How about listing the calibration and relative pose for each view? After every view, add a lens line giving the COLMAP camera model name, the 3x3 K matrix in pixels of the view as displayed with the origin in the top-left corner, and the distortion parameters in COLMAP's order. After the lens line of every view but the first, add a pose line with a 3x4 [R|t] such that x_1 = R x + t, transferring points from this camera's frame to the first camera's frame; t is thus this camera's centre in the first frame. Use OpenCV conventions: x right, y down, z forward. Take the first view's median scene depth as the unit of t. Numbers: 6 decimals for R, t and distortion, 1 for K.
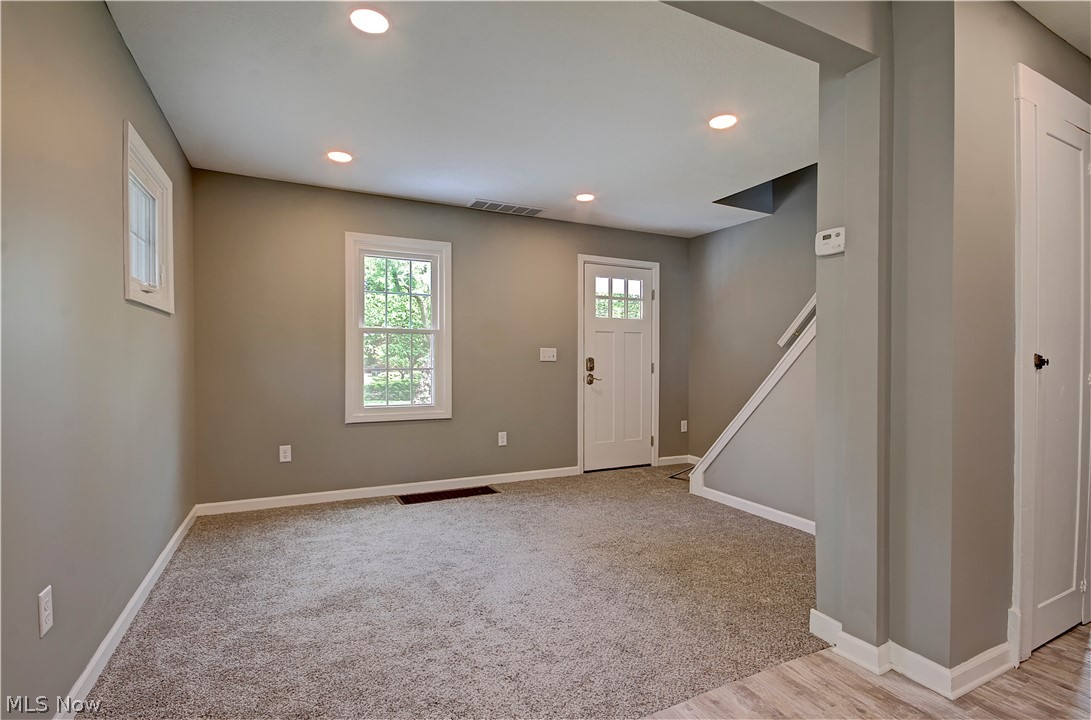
lens RADIAL K [[515.1, 0, 549.8], [0, 515.1, 368.4], [0, 0, 1]] dist [-0.002505, -0.000535]
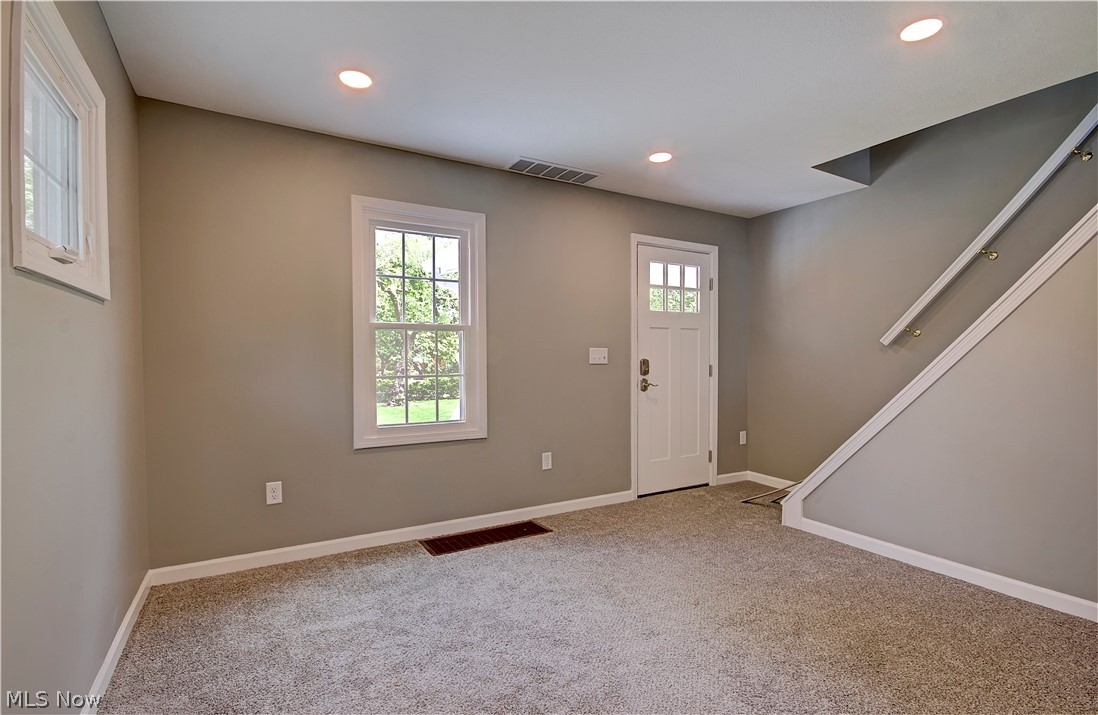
lens RADIAL K [[517.9, 0, 553.9], [0, 517.9, 371.5], [0, 0, 1]] dist [0.011283, -0.014340]
pose [[0.997749, -0.007543, 0.066634, -0.148763], [0.006867, 0.999923, 0.010362, -0.012619], [-0.066707, -0.009881, 0.997724, 0.213034]]
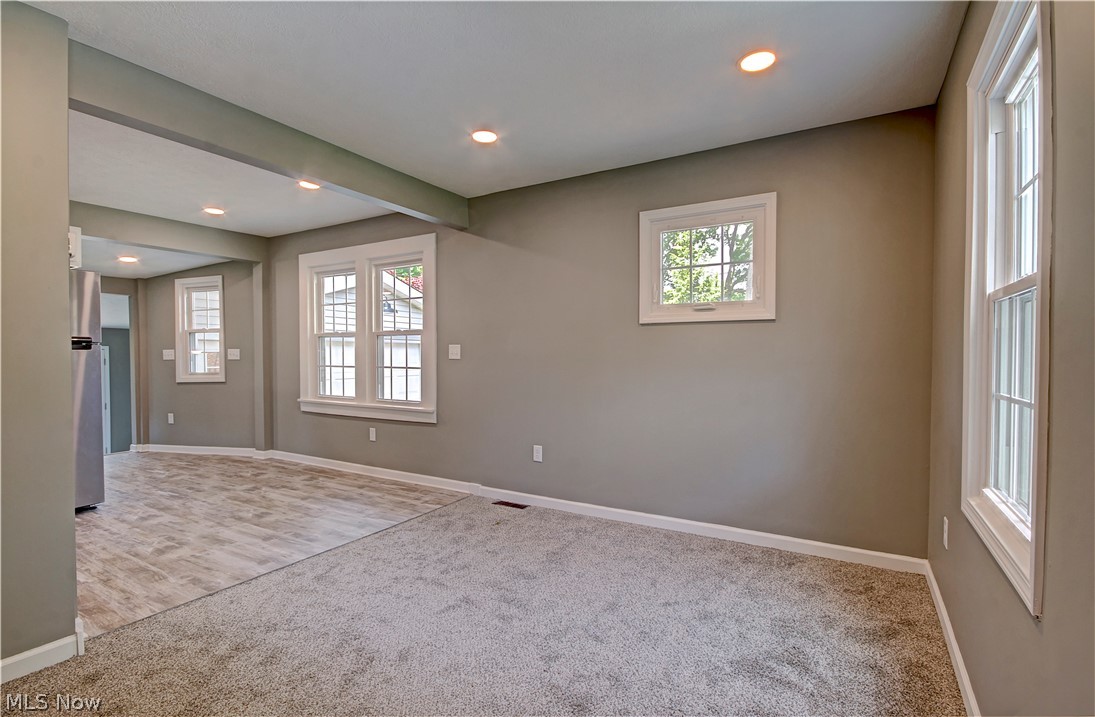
lens RADIAL K [[512.5, 0, 548.8], [0, 512.5, 363.8], [0, 0, 1]] dist [-0.001112, -0.000086]
pose [[-0.840312, 0.009505, -0.542020, 0.148781], [-0.012715, 0.999226, 0.037235, -0.035116], [0.541954, 0.038181, -0.839541, 1.144996]]
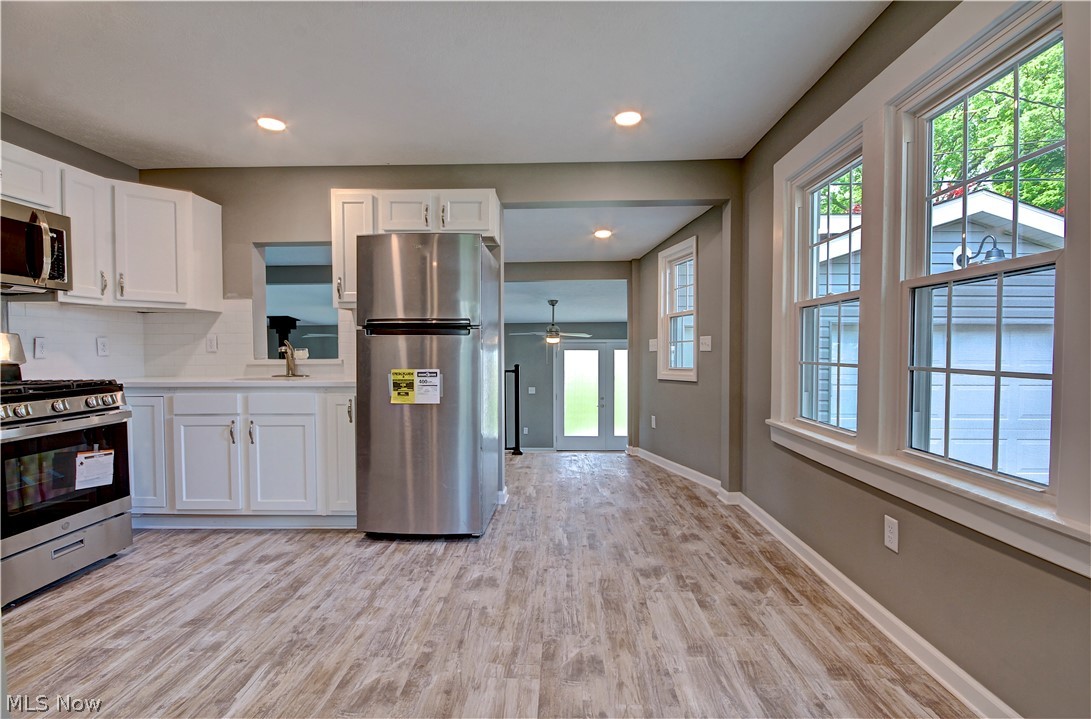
lens RADIAL K [[510.6, 0, 546.8], [0, 510.6, 364.8], [0, 0, 1]] dist [-0.001112, -0.000086]
pose [[-0.883453, -0.016183, 0.468239, -0.082979], [0.007918, 0.998745, 0.049458, -0.007766], [-0.468452, 0.047401, -0.882216, 0.511988]]
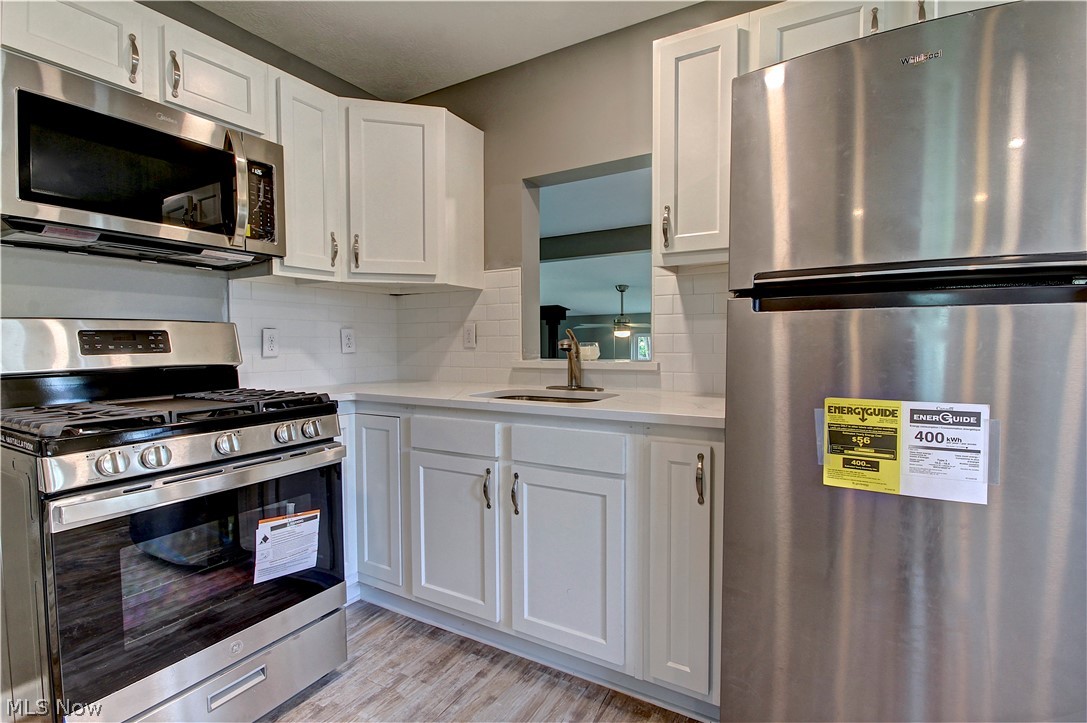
lens RADIAL K [[524.4, 0, 525.7], [0, 524.4, 360.8], [0, 0, 1]] dist [0.001444, -0.000067]
pose [[-0.534140, -0.031330, 0.844815, 0.281044], [0.018155, 0.998657, 0.048514, -0.004699], [-0.845201, 0.041251, -0.532854, 0.279014]]
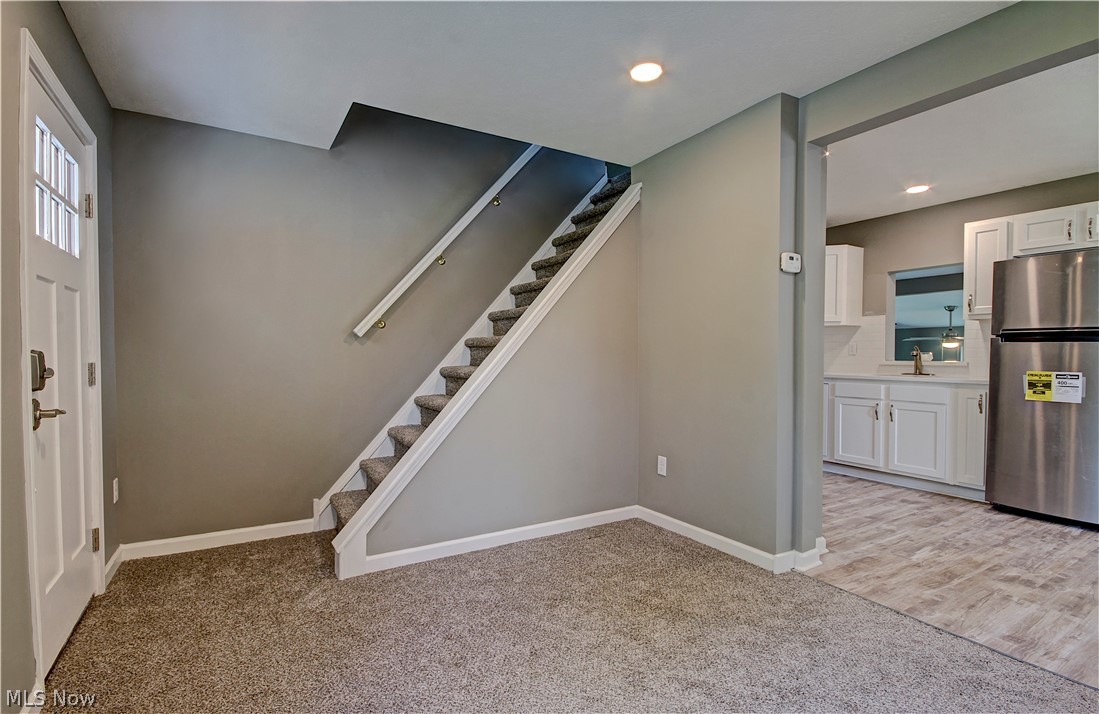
lens RADIAL K [[515.5, 0, 545.8], [0, 515.5, 364.0], [0, 0, 1]] dist [0.021147, -0.019380]
pose [[-0.077157, -0.028838, 0.996602, -0.346027], [0.018642, 0.999365, 0.030361, -0.020416], [-0.996845, 0.020922, -0.076570, 0.839027]]
